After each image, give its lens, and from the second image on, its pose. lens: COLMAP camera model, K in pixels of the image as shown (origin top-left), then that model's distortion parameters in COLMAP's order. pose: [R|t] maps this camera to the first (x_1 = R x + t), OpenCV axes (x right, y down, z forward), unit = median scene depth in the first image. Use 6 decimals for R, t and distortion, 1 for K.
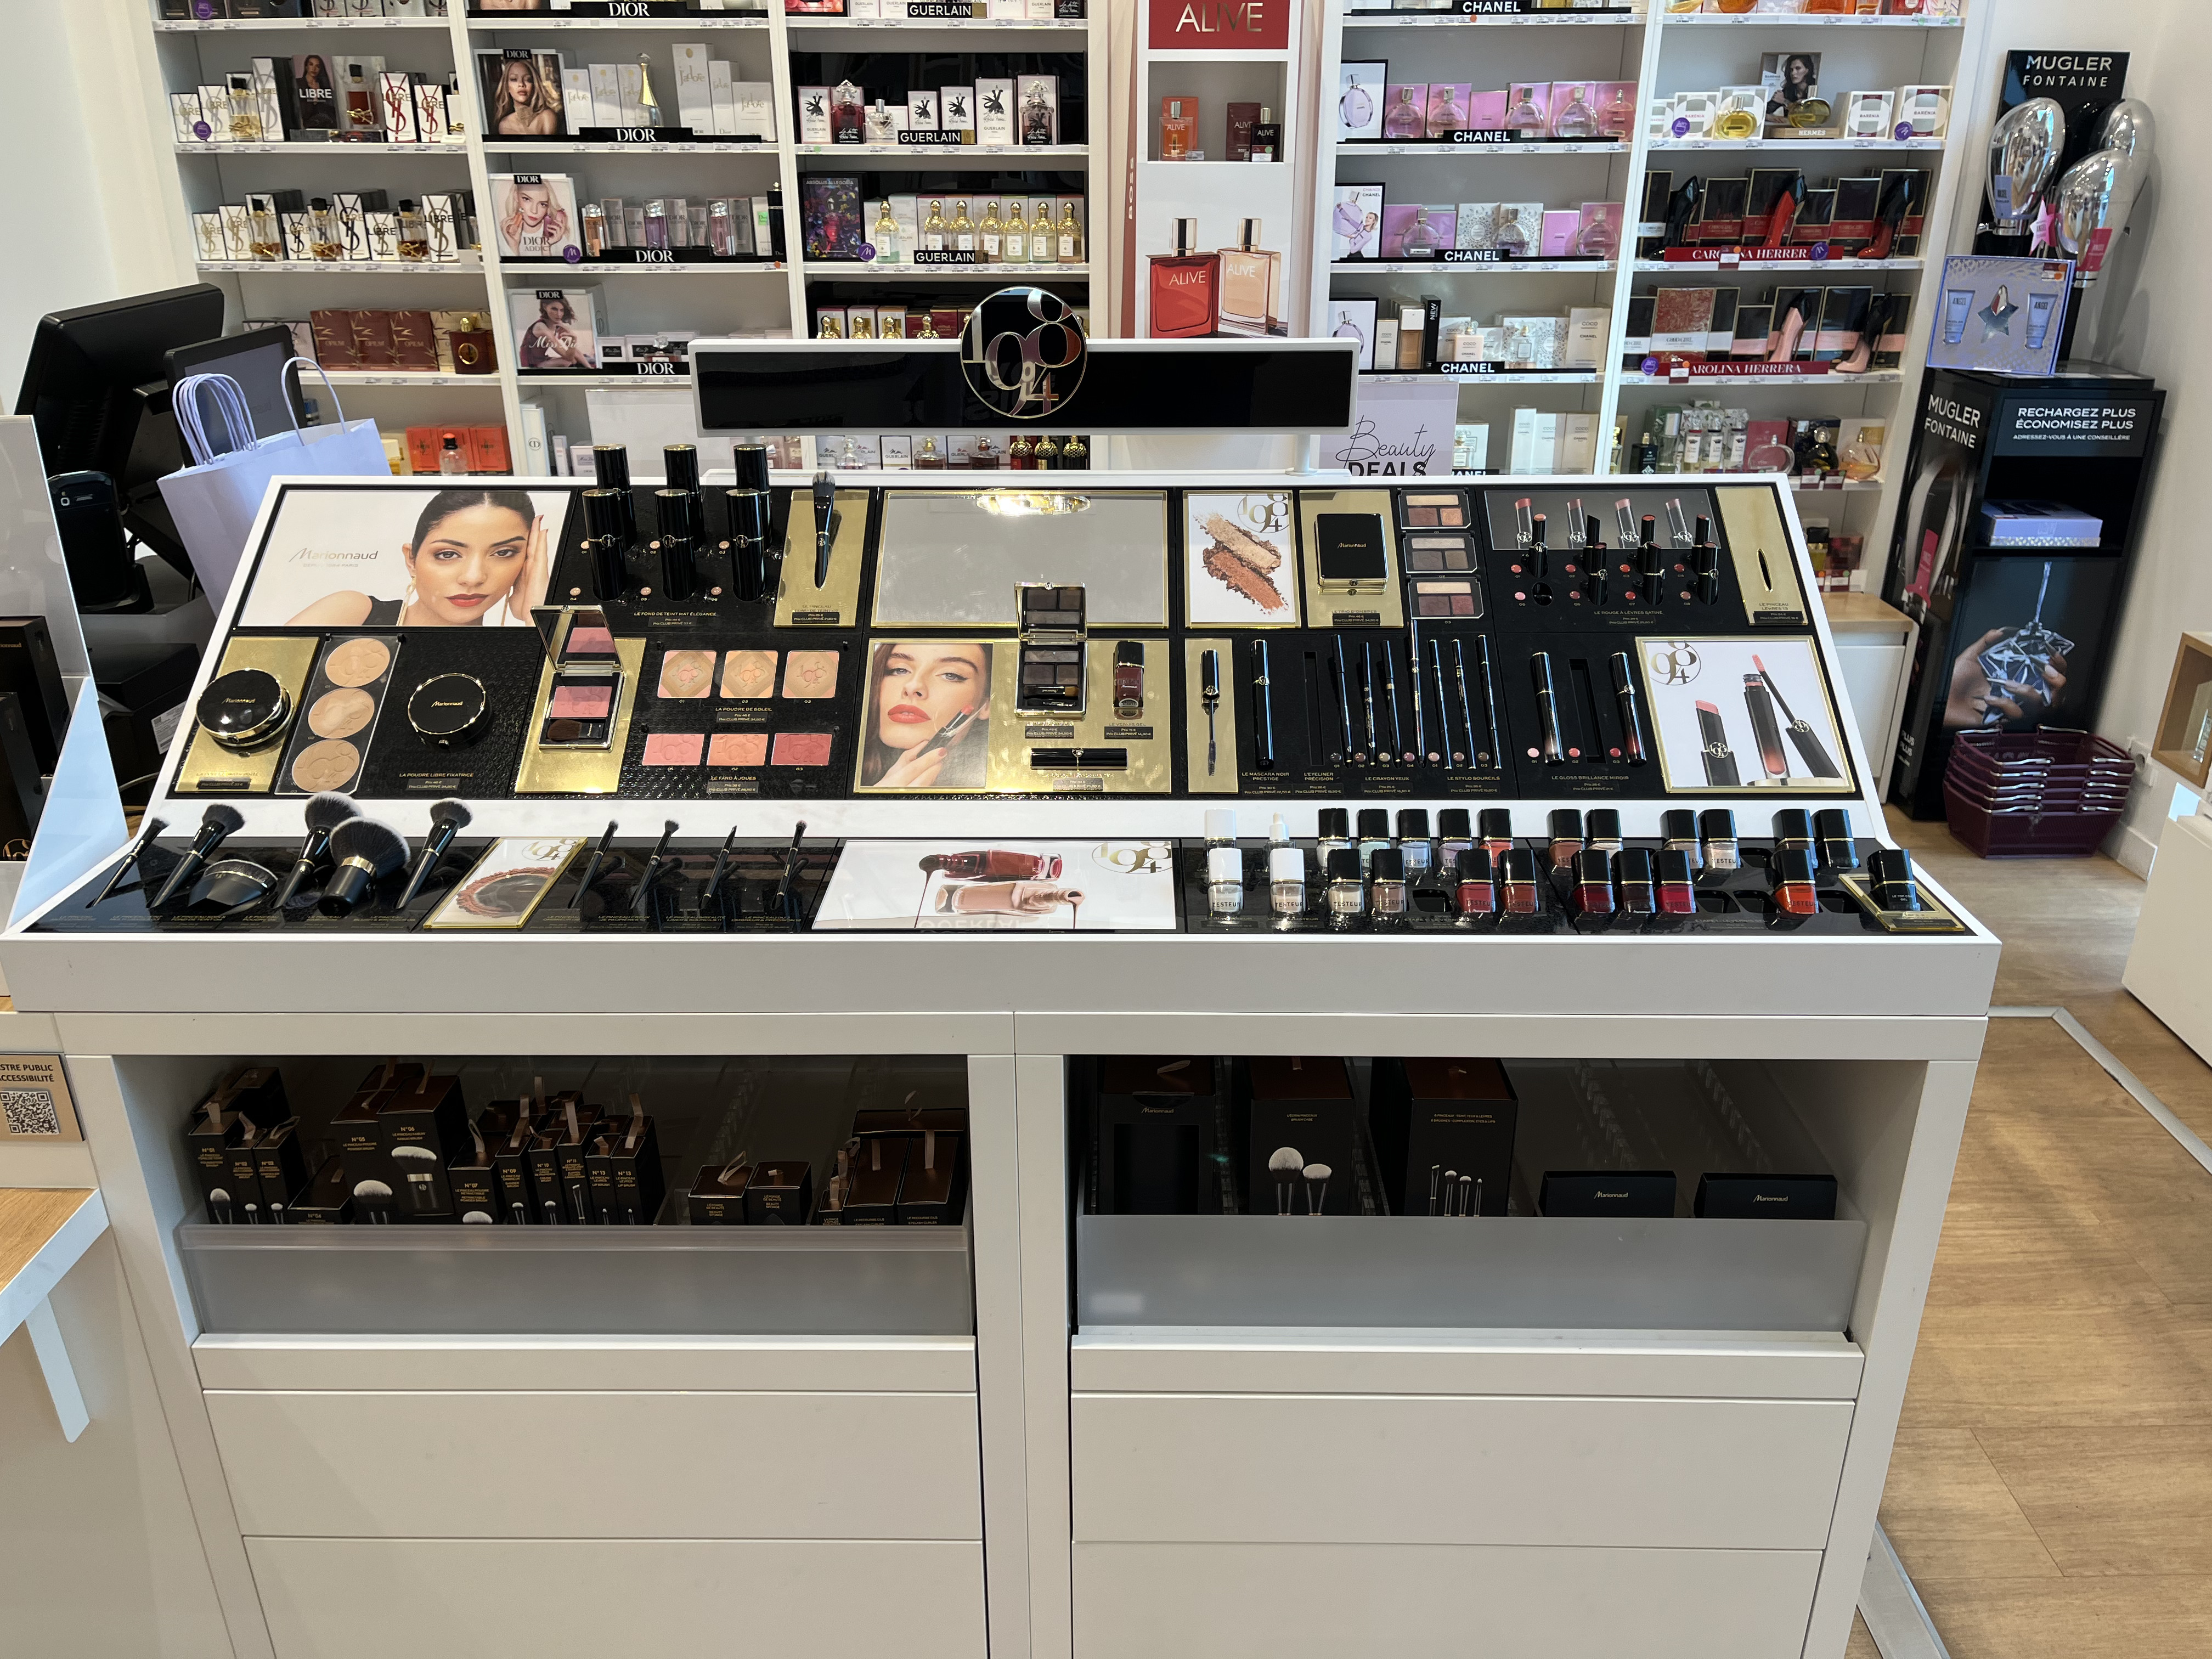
lens RADIAL K [[1658.1, 0, 1111.0], [0, 1658.1, 806.5], [0, 0, 1]] dist [0.072944, -0.096282]
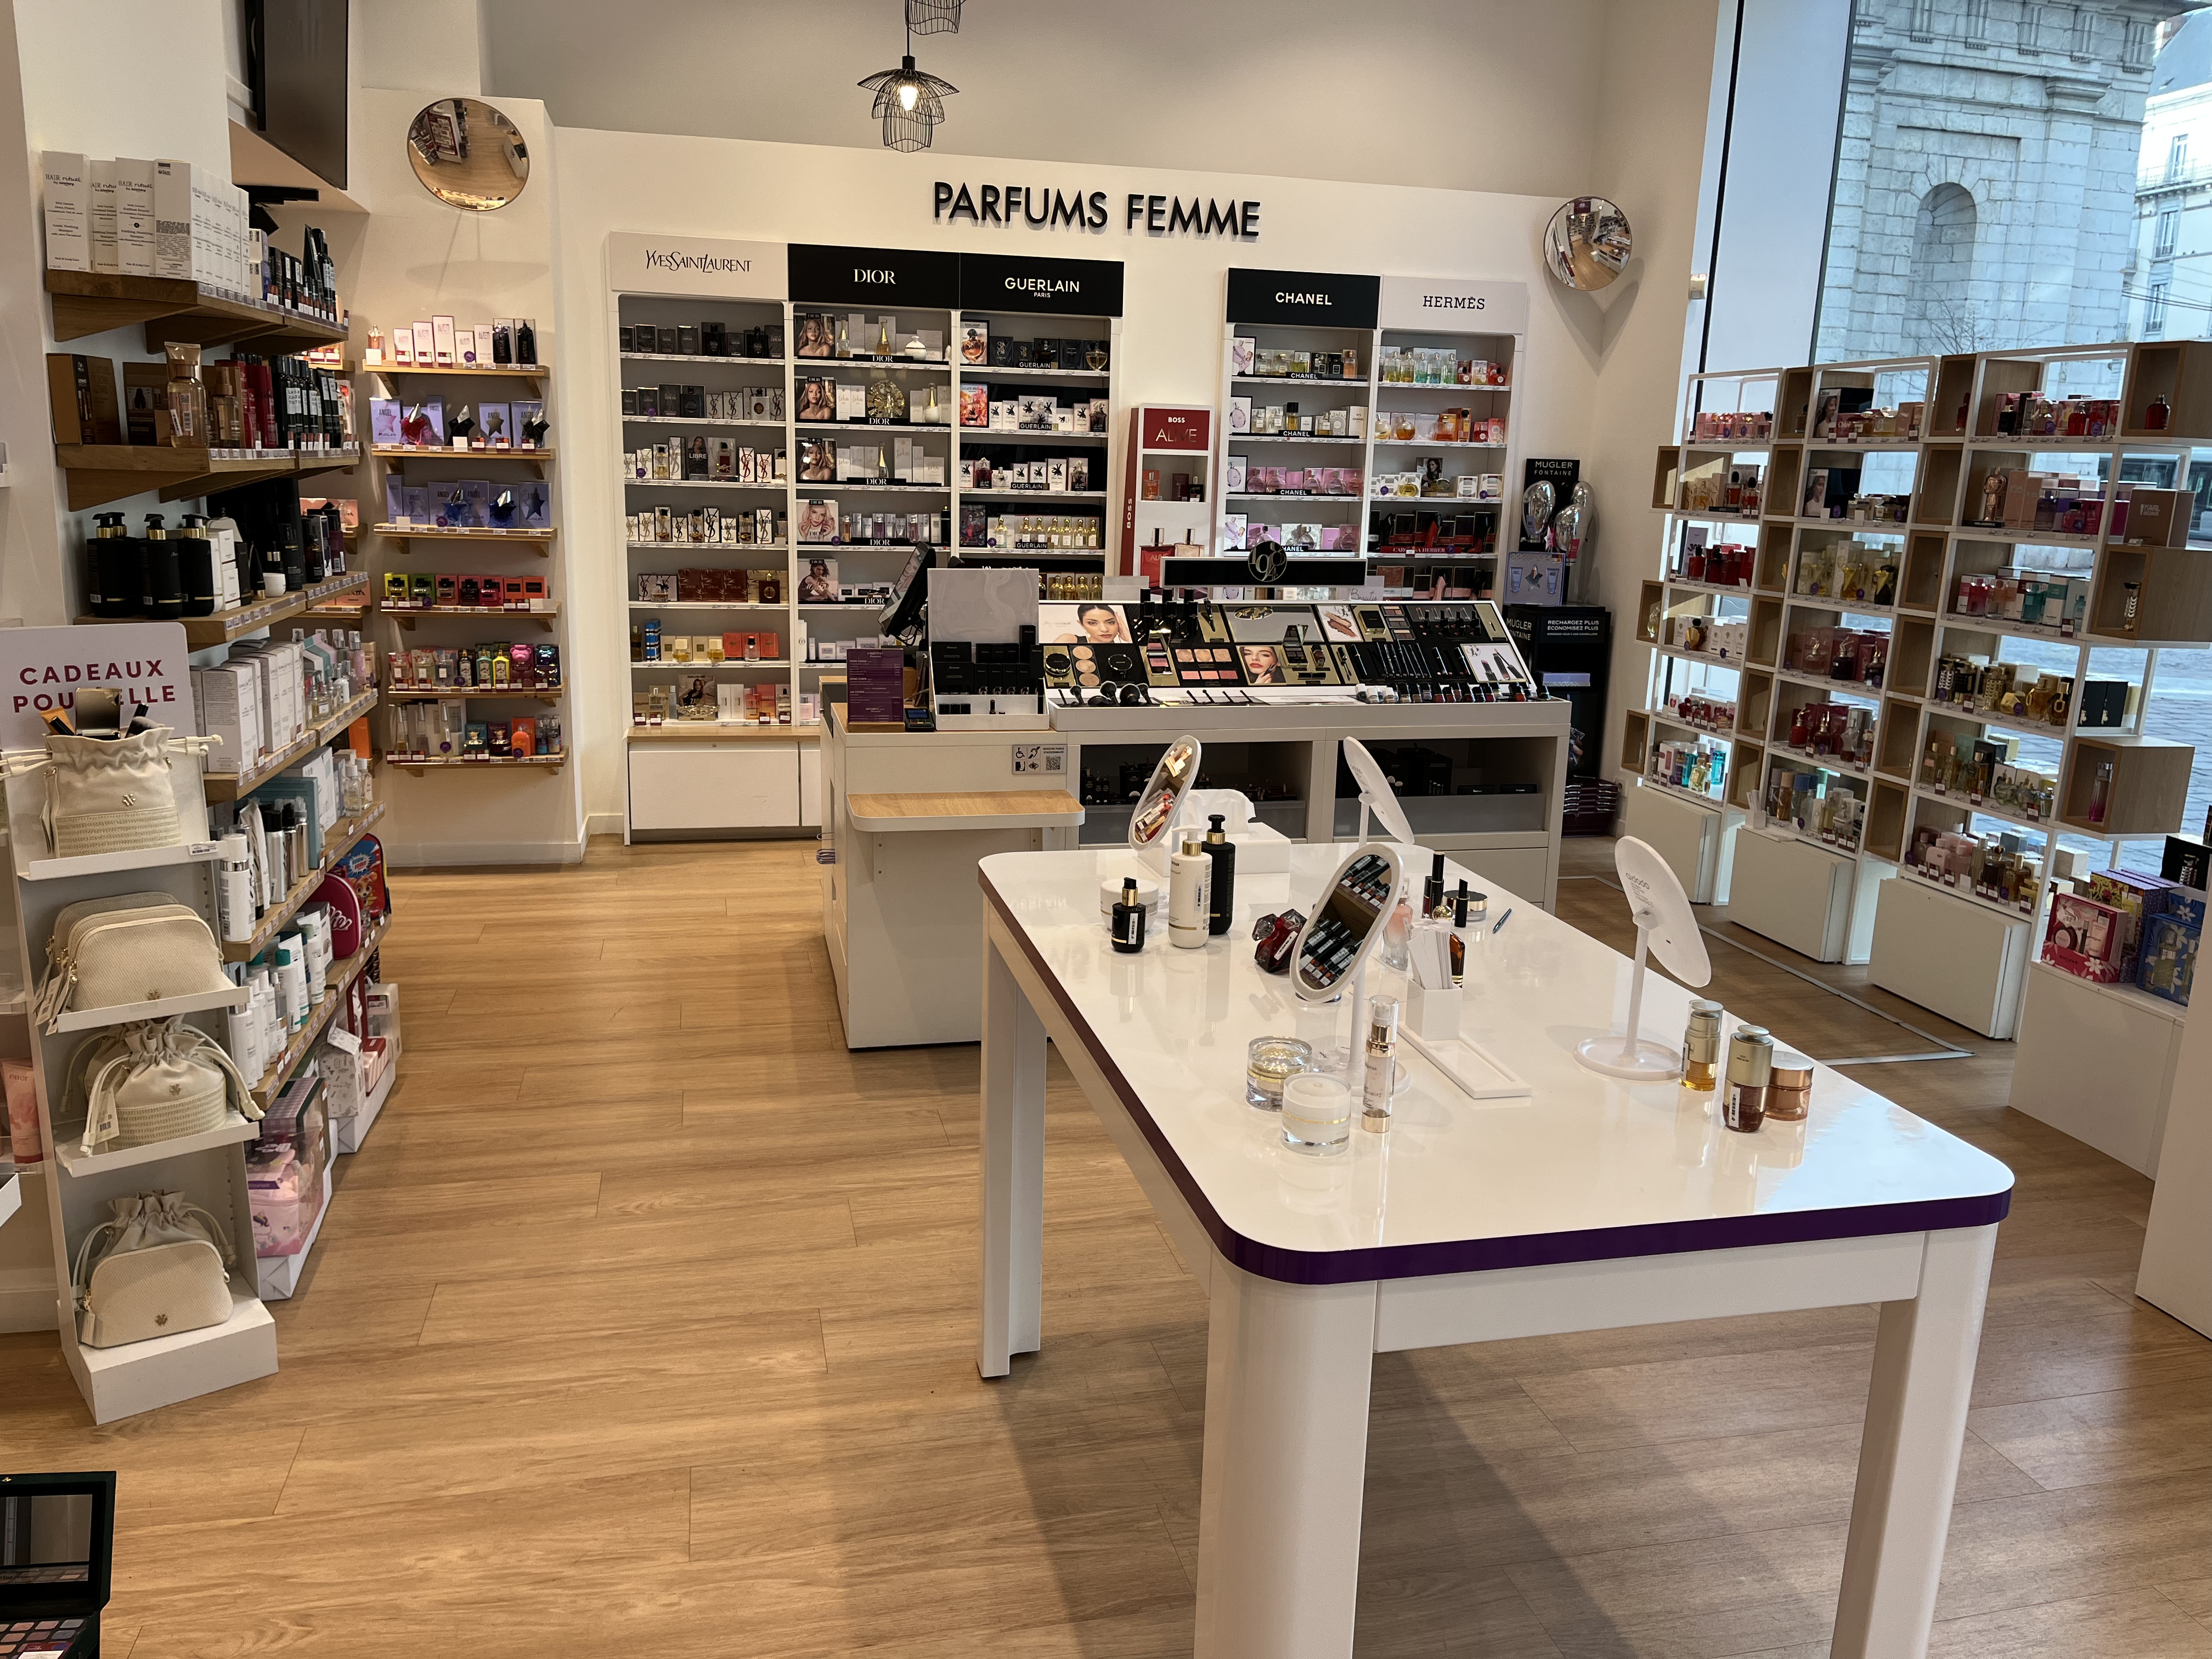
lens RADIAL K [[1679.8, 0, 1104.6], [0, 1679.8, 823.2], [0, 0, 1]] dist [0.082840, -0.124763]
pose [[0.971192, -0.023631, 0.237125, -0.501171], [0.064614, 0.983907, -0.166587, 0.324862], [-0.229372, 0.177110, 0.957090, -0.844012]]
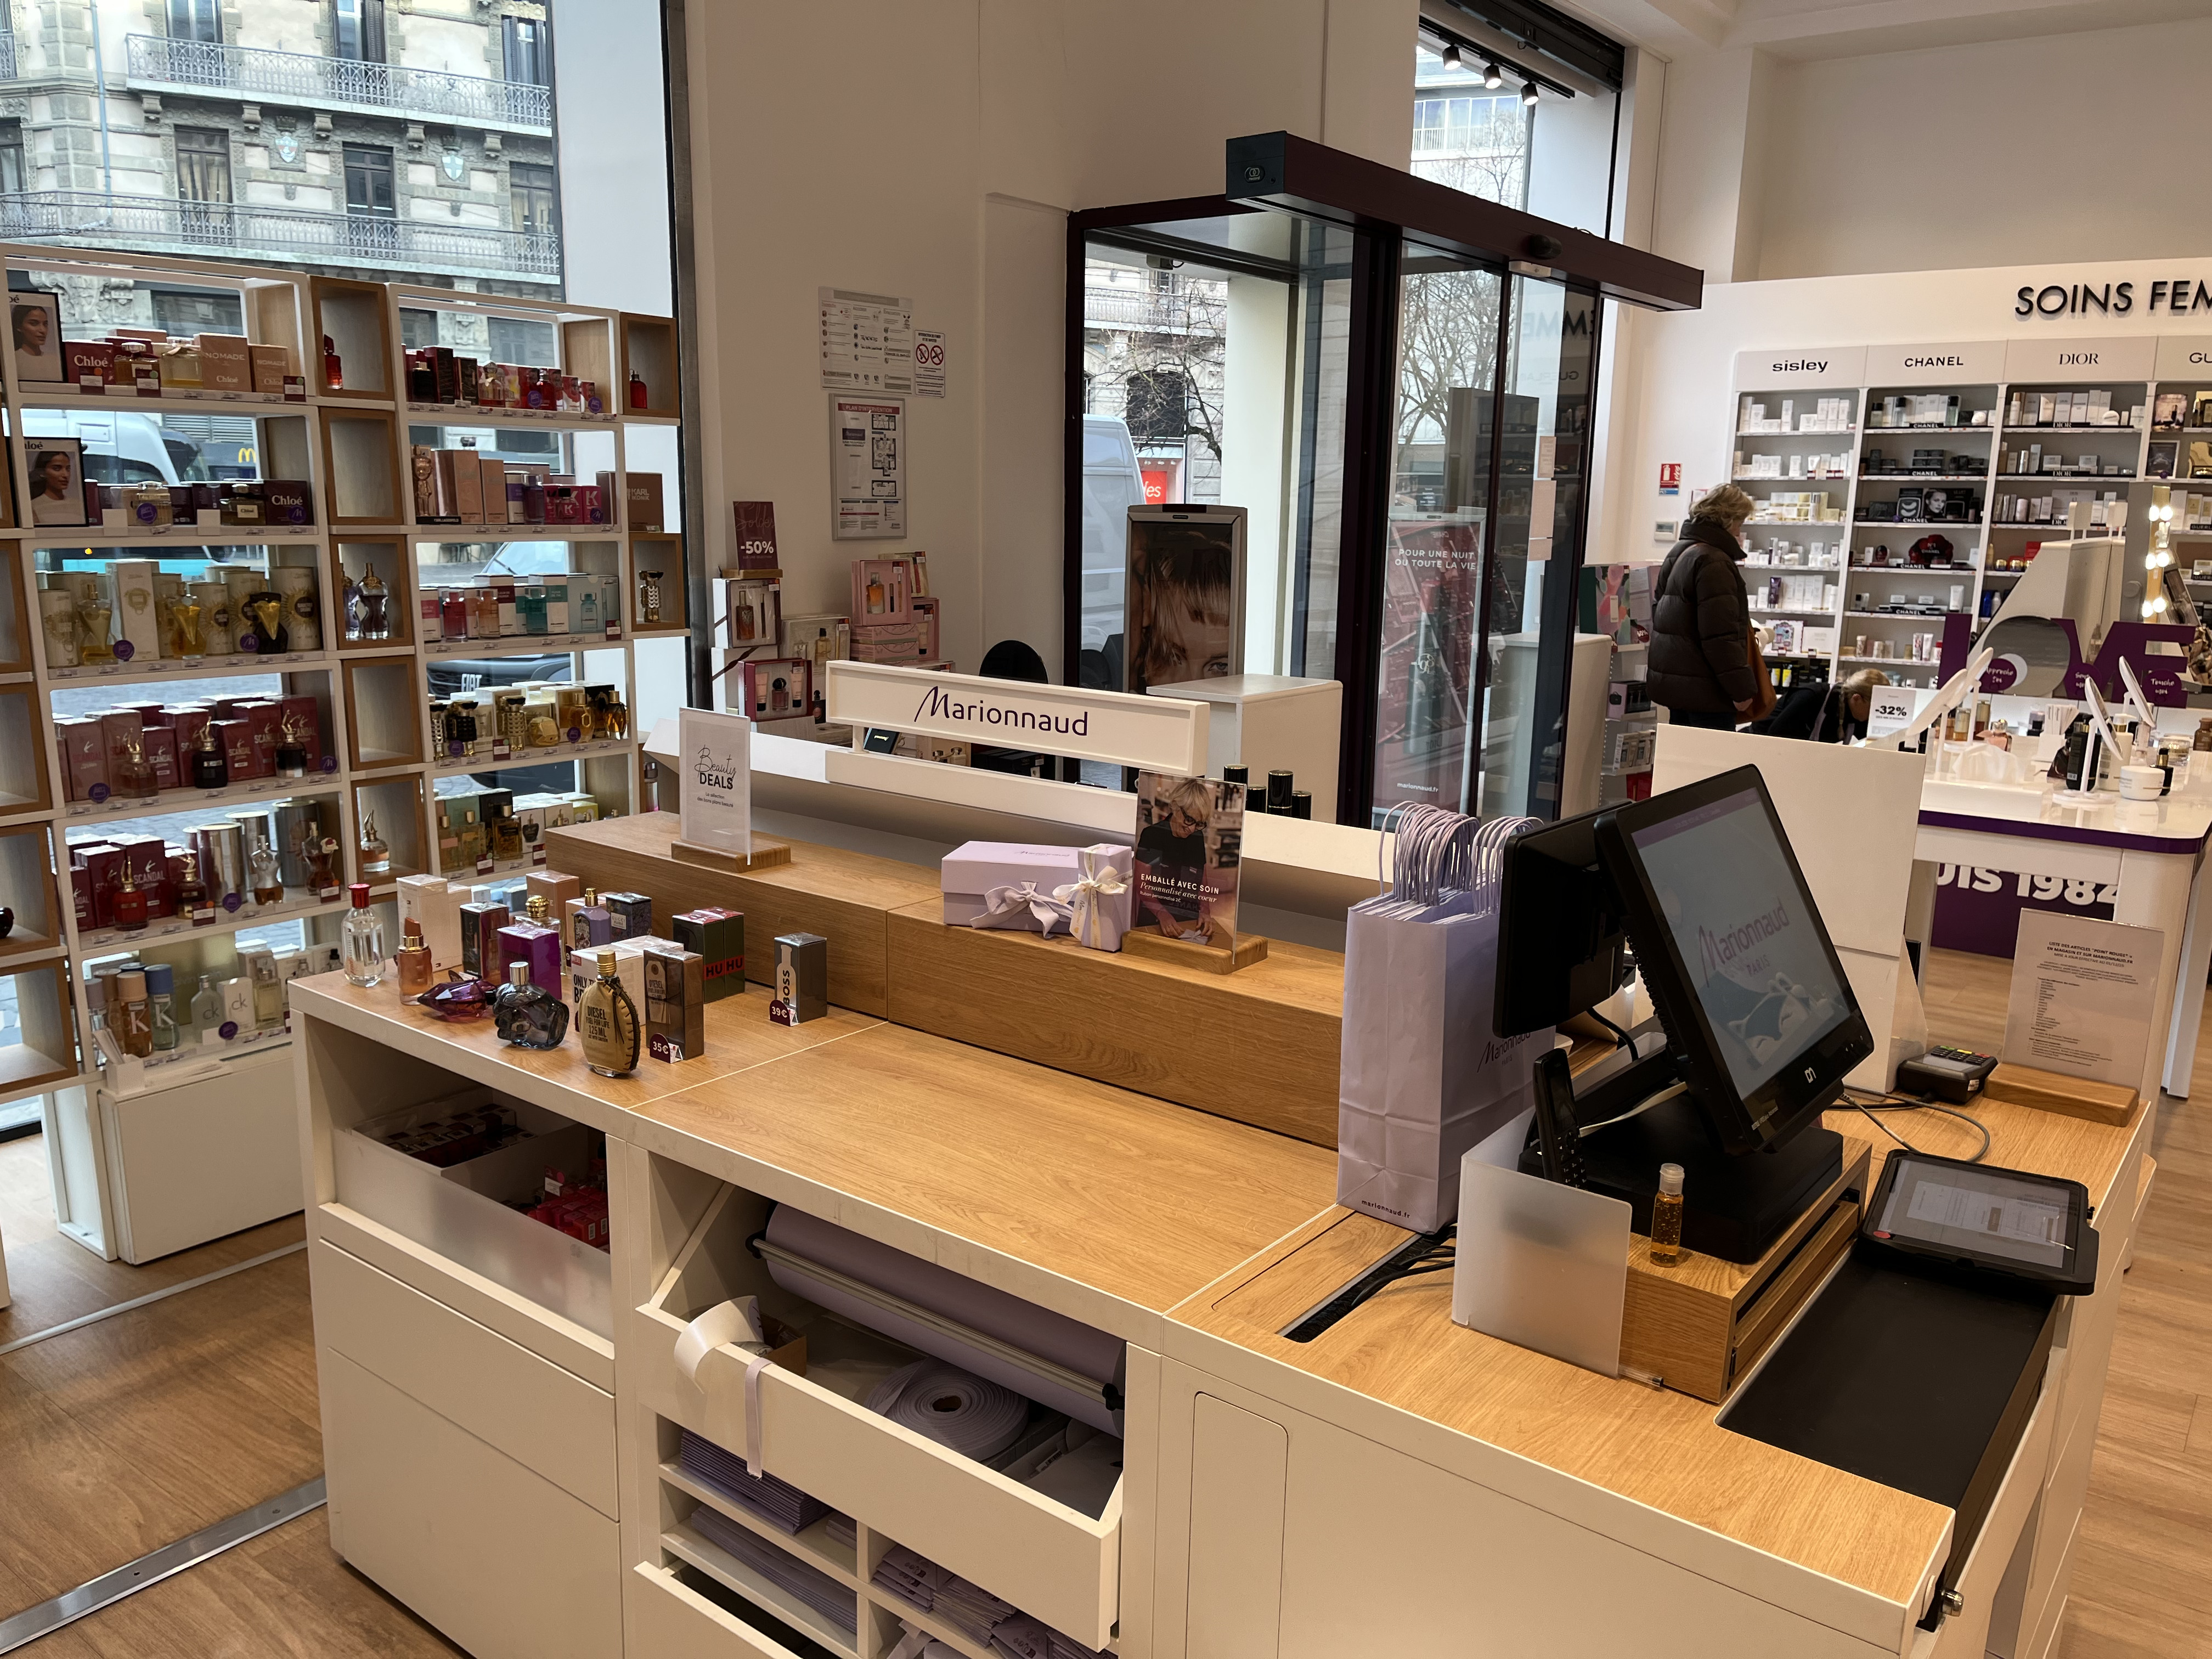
lens RADIAL K [[1678.5, 0, 1117.4], [0, 1678.5, 827.1], [0, 0, 1]] dist [0.075298, -0.108498]
pose [[-0.801660, -0.130641, 0.583330, -0.438947], [0.213366, 0.849017, 0.483369, -0.377353], [-0.558405, 0.511960, -0.652748, 0.875898]]
